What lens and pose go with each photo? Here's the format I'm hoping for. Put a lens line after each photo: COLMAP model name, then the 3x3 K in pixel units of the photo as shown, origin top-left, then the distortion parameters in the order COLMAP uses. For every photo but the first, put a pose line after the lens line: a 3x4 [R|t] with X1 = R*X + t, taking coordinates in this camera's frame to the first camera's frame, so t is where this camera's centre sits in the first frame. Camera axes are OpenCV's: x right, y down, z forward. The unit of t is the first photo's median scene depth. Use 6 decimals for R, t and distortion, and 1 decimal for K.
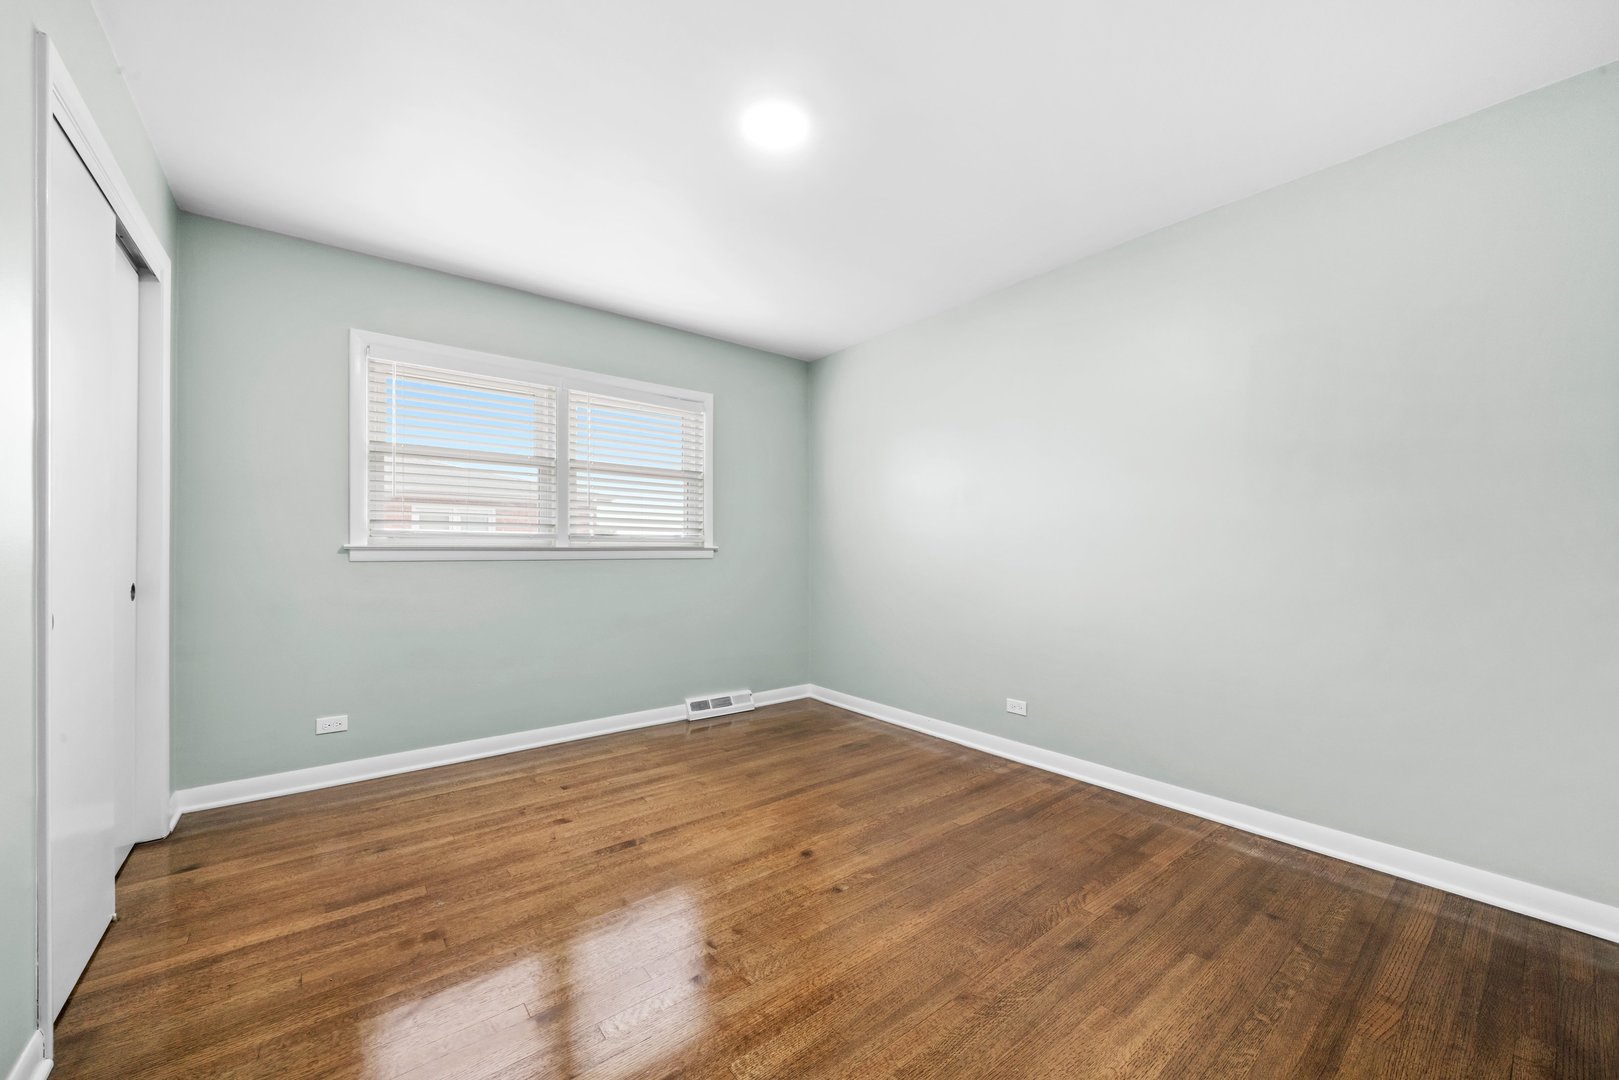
lens RADIAL K [[618.7, 0, 808.7], [0, 618.7, 547.2], [0, 0, 1]] dist [0.001139, 0.000068]
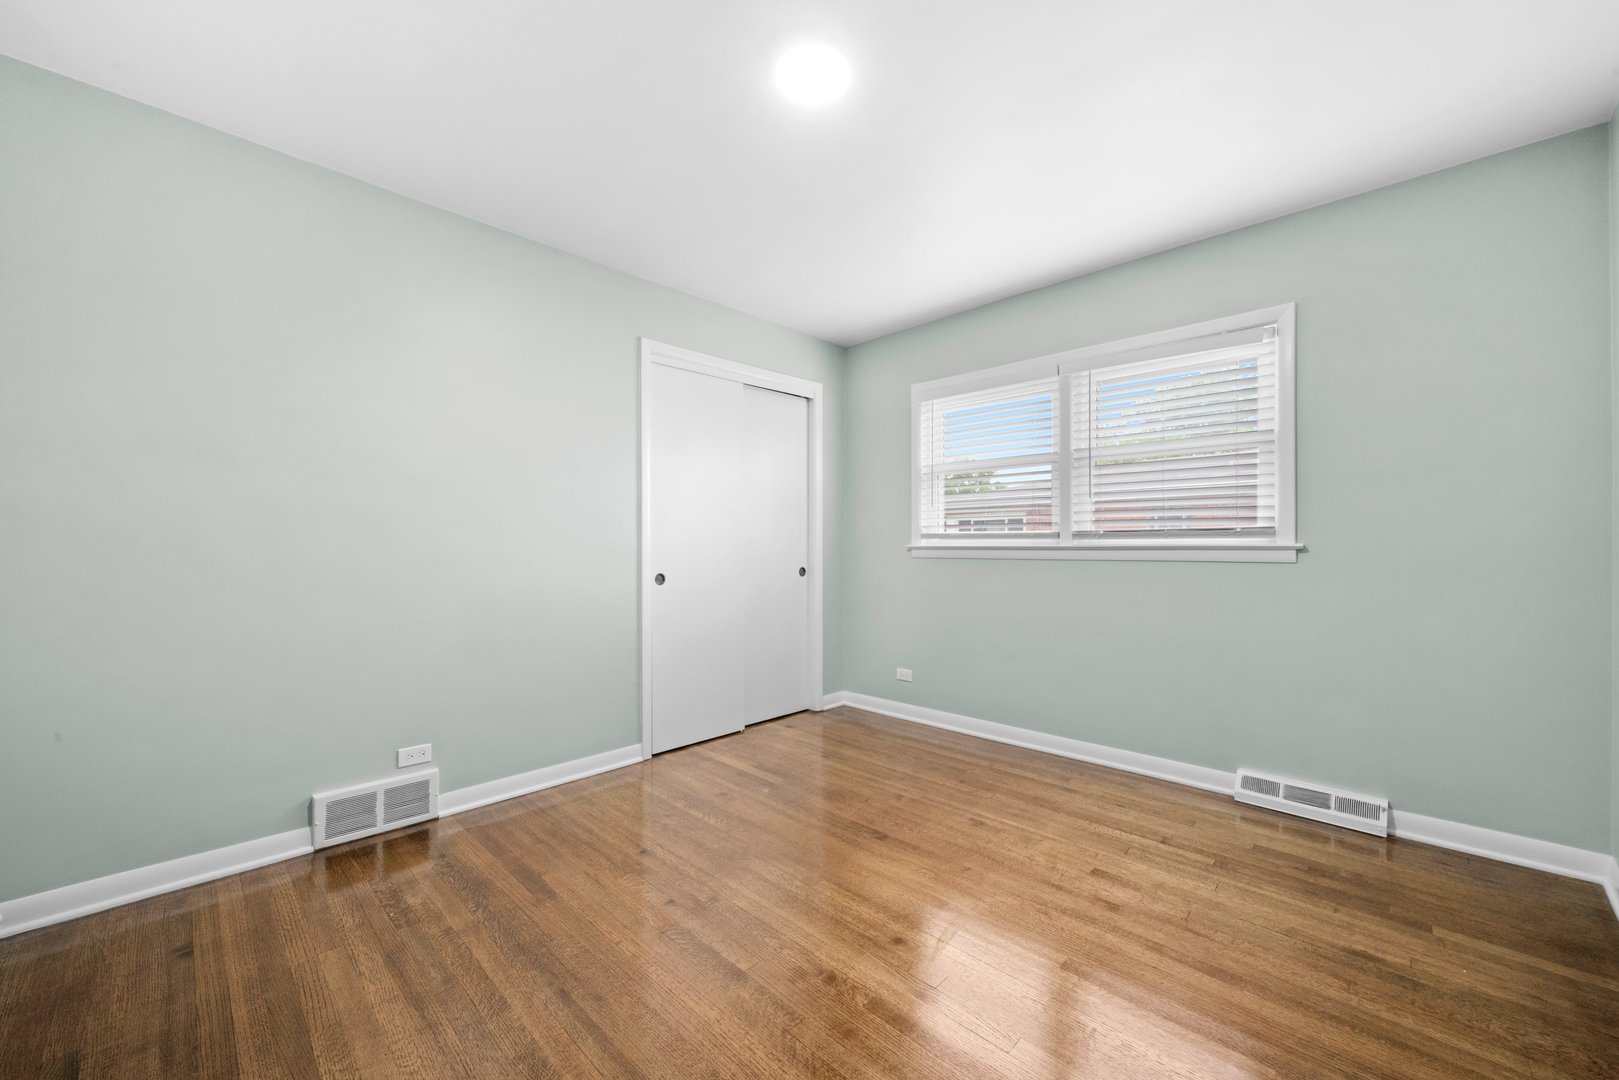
lens RADIAL K [[618.7, 0, 808.7], [0, 618.7, 547.2], [0, 0, 1]] dist [0.001139, 0.000068]
pose [[0.129116, -0.003387, -0.991624, 0.479668], [0.002723, 0.999992, -0.003061, 0.003496], [0.991626, -0.002305, 0.129124, 0.505641]]
